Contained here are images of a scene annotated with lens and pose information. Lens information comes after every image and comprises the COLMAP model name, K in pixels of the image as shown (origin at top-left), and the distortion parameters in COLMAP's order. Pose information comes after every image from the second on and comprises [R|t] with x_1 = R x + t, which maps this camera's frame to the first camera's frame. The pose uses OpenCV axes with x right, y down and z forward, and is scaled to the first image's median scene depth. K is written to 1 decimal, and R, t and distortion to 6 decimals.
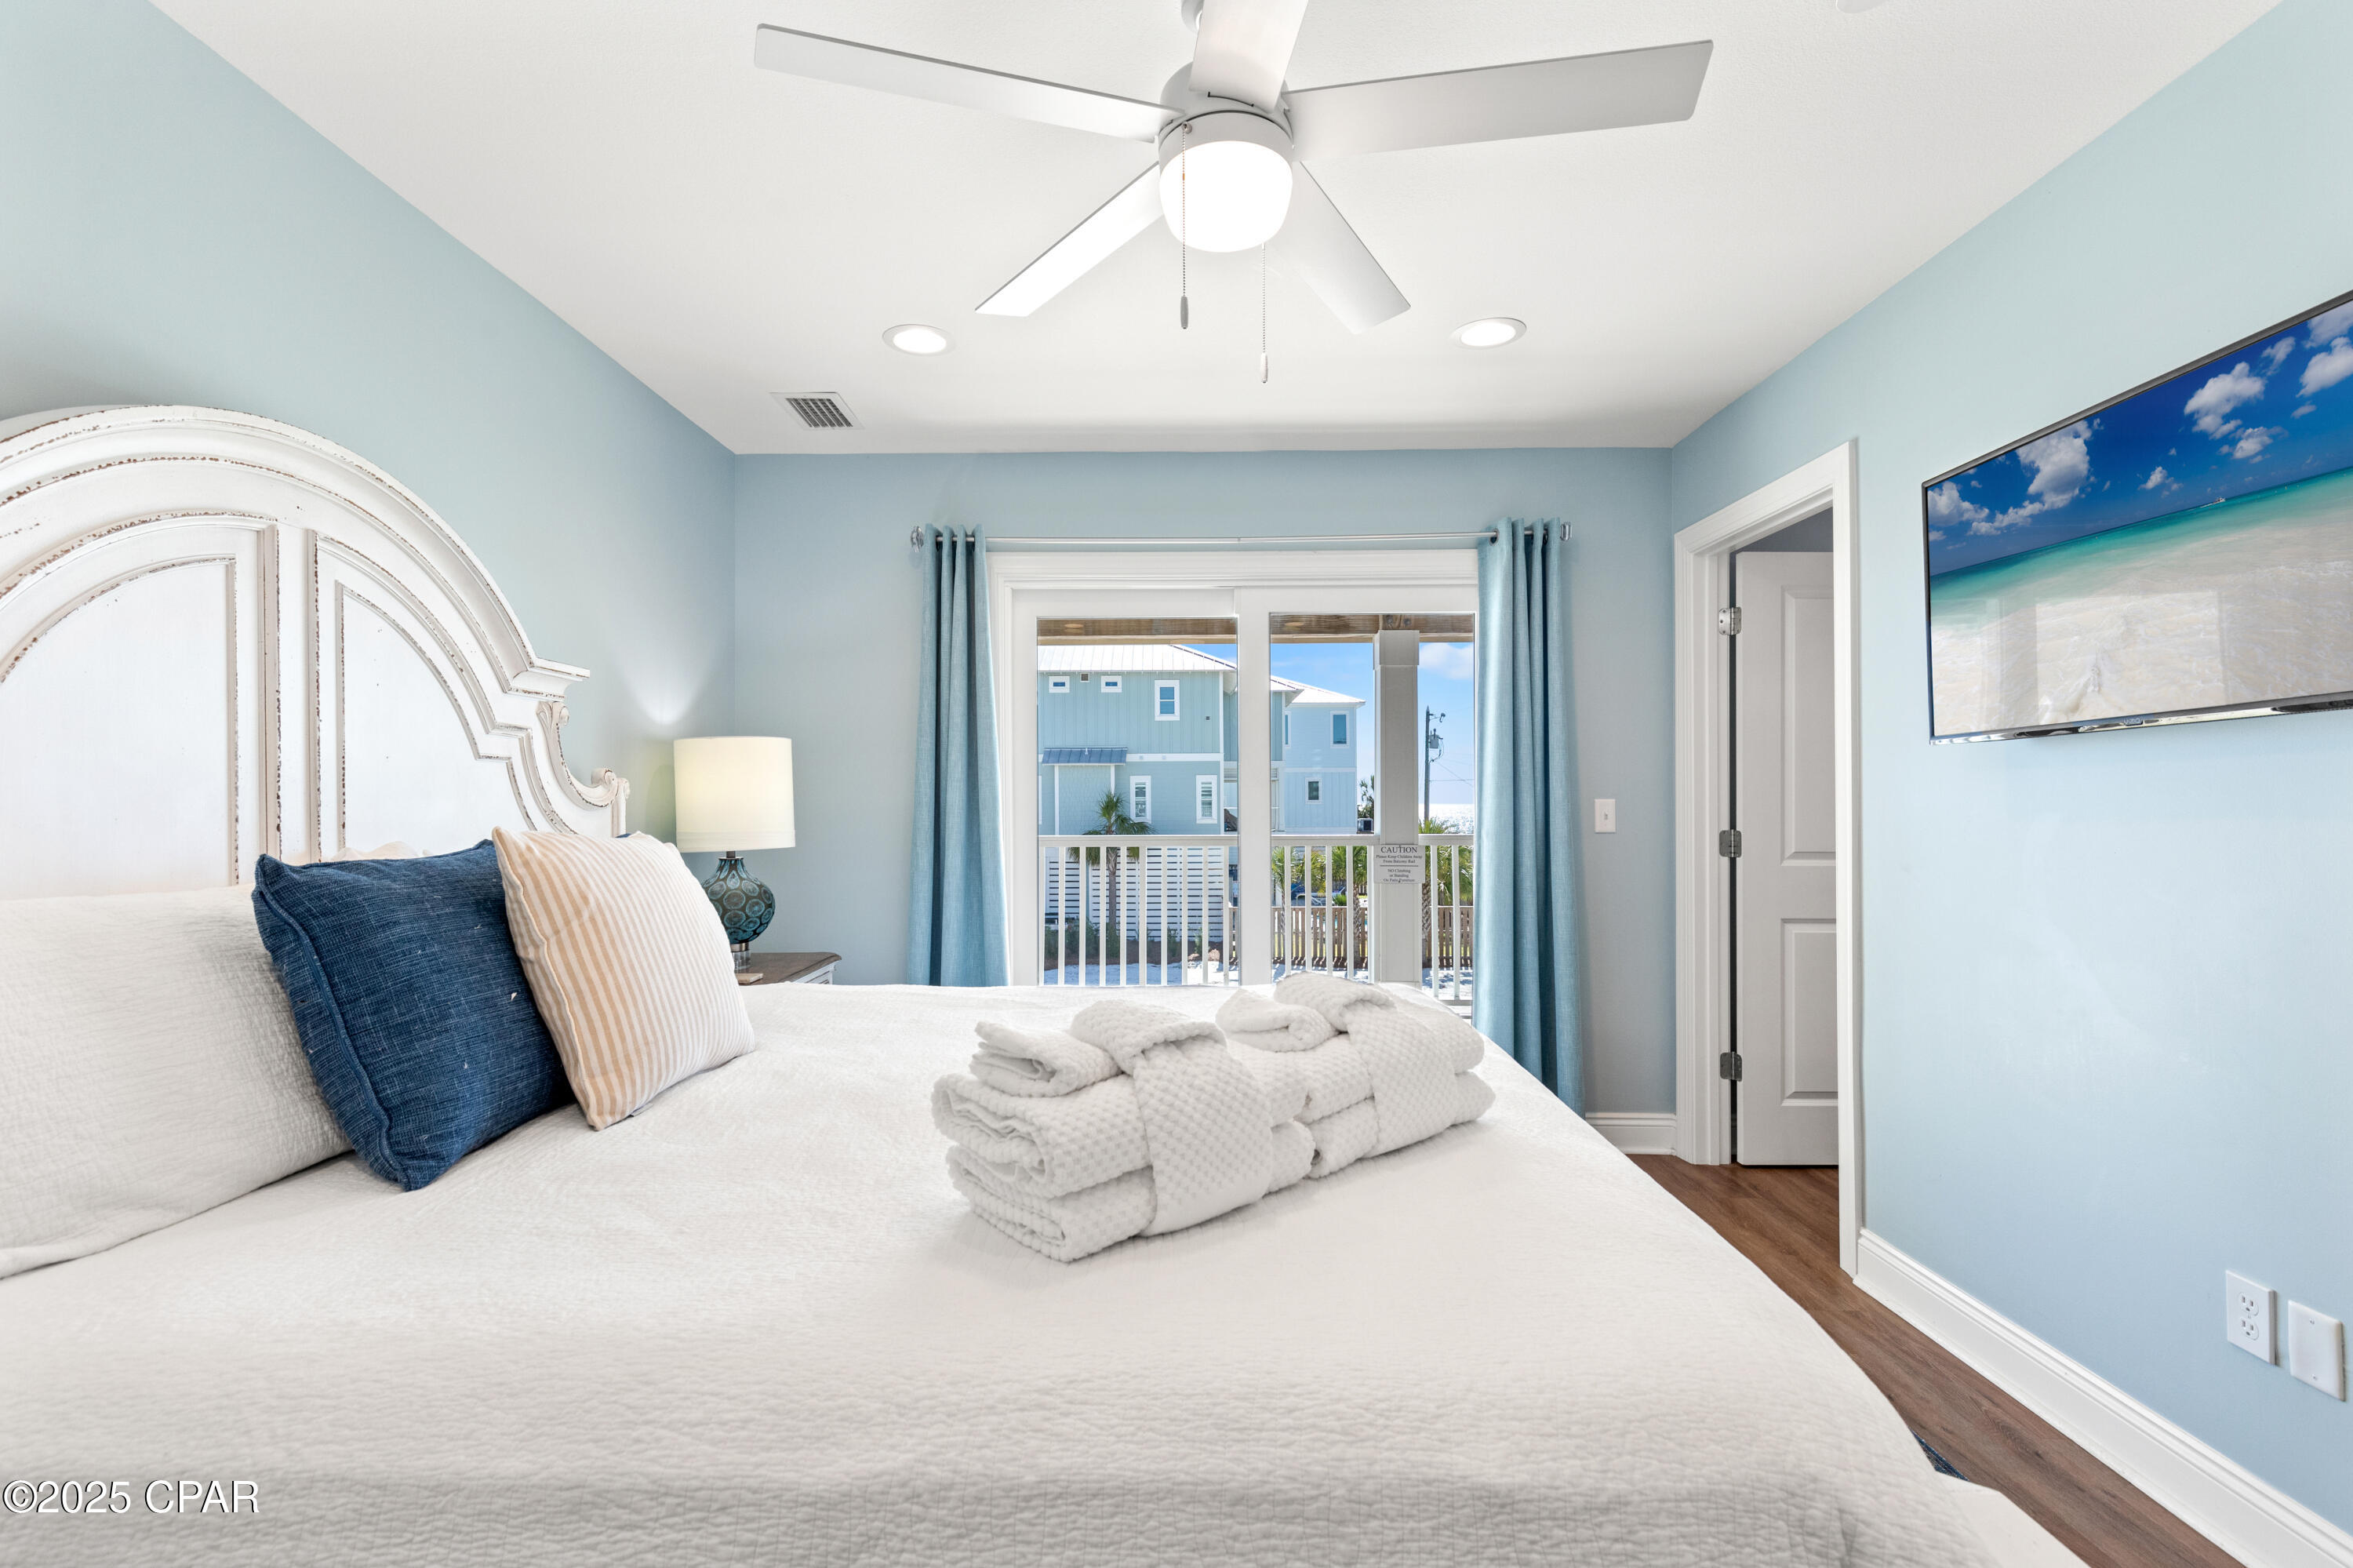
lens RADIAL K [[1061.1, 0, 1168.9], [0, 1061.1, 791.8], [0, 0, 1]] dist [0.010982, -0.001907]
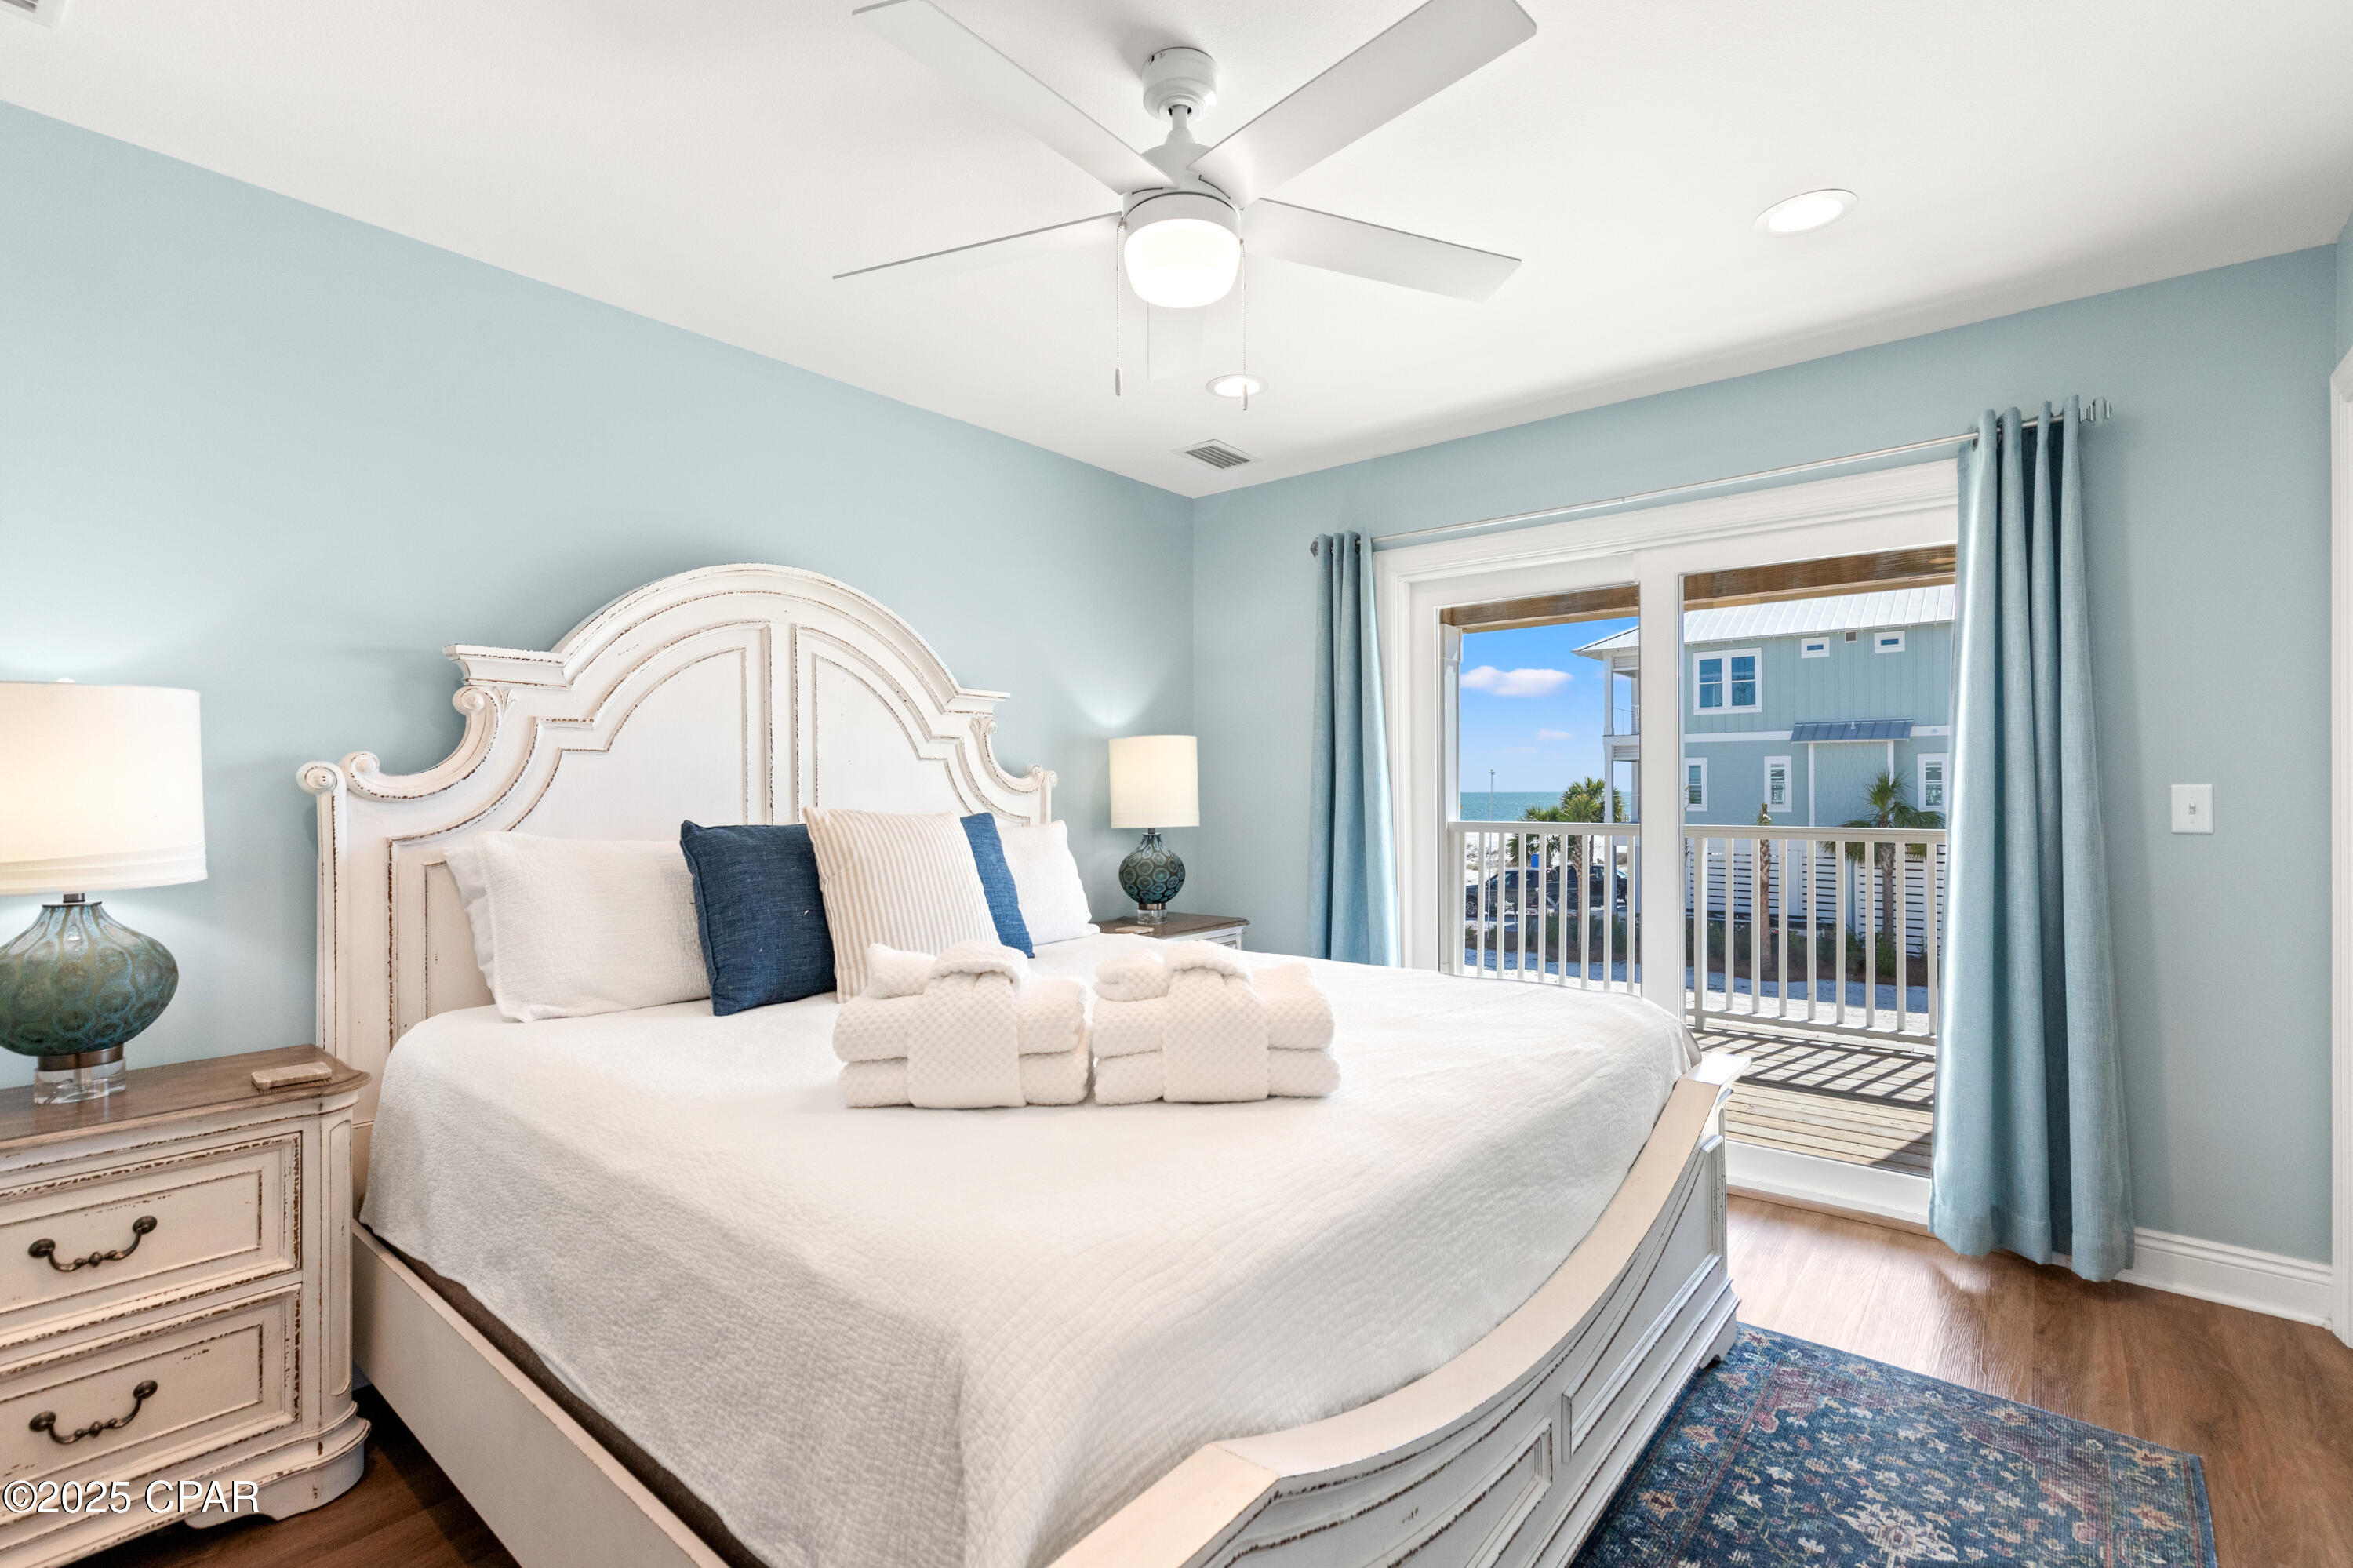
lens RADIAL K [[1070.6, 0, 1166.9], [0, 1070.6, 784.8], [0, 0, 1]] dist [0.010977, -0.000579]
pose [[0.780830, -0.002232, -0.624739, 0.351966], [0.007297, 0.999958, 0.005547, -0.001678], [0.624700, -0.008890, 0.780814, 0.038409]]
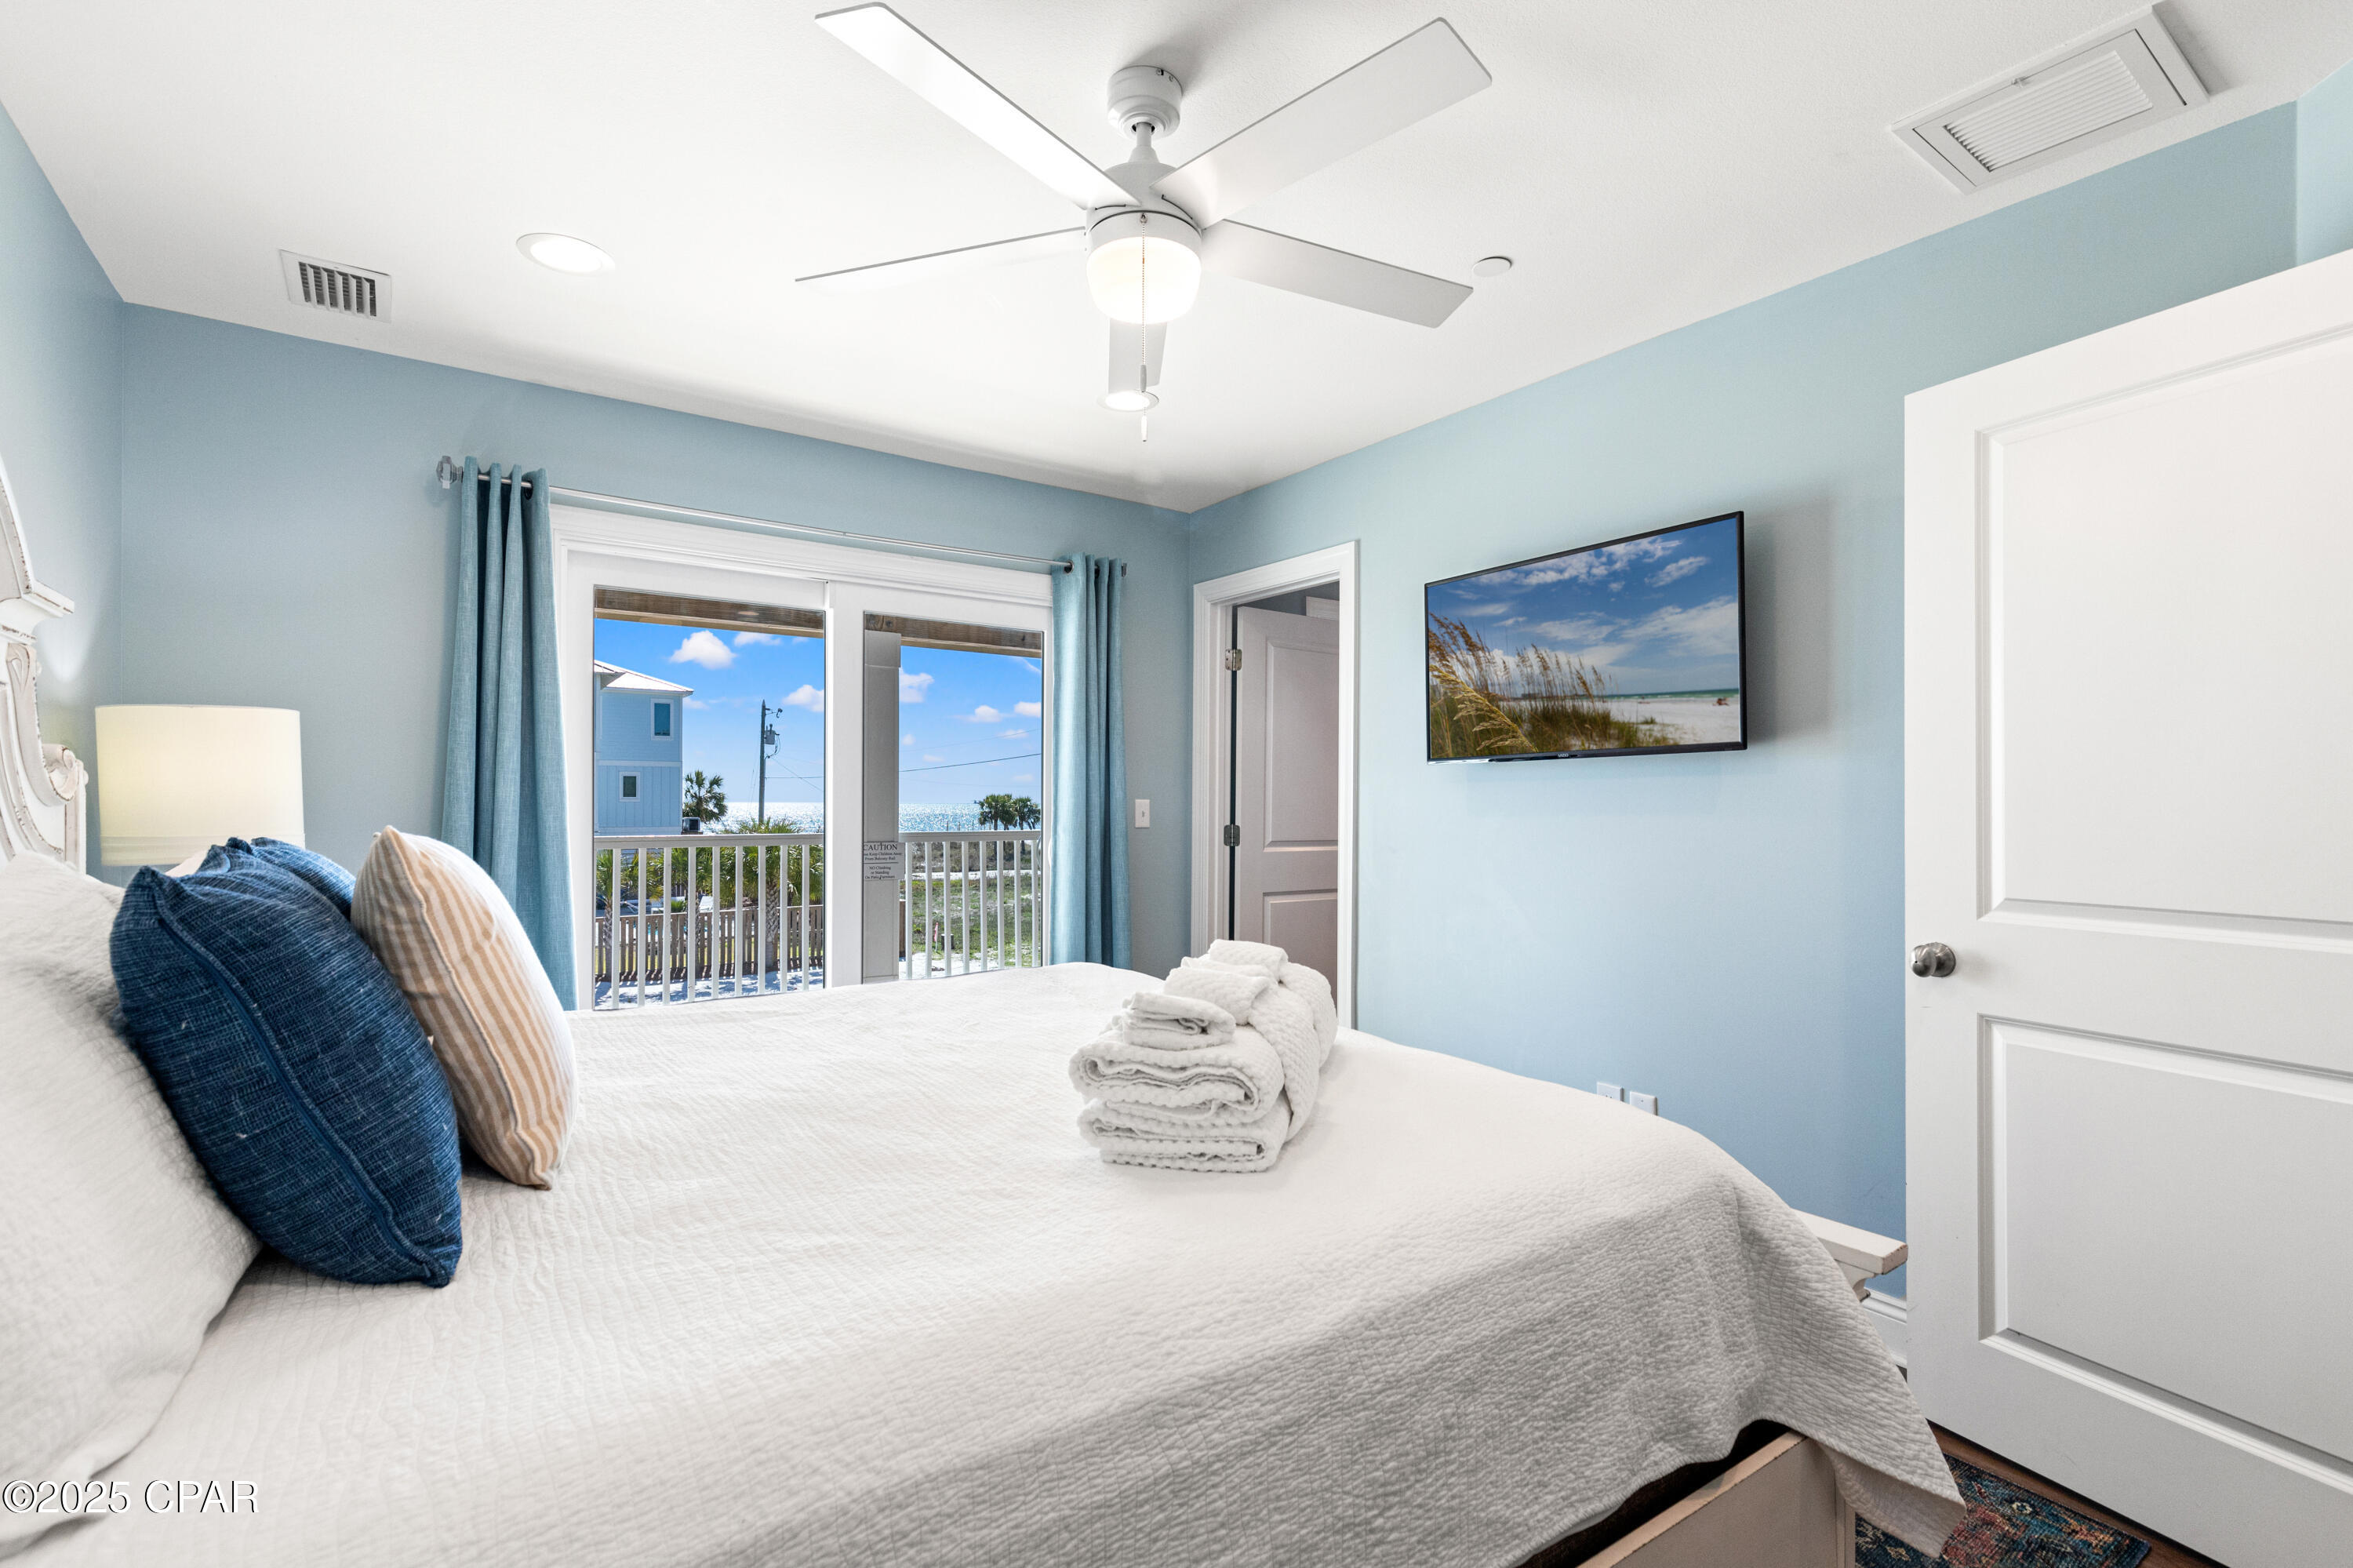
lens RADIAL K [[1061.1, 0, 1168.9], [0, 1061.1, 791.8], [0, 0, 1]] dist [0.010982, -0.001907]
pose [[0.814013, 0.011617, 0.580731, -0.275714], [-0.012502, 0.999919, -0.002479, 0.000995], [-0.580712, -0.005243, 0.814092, 0.016210]]
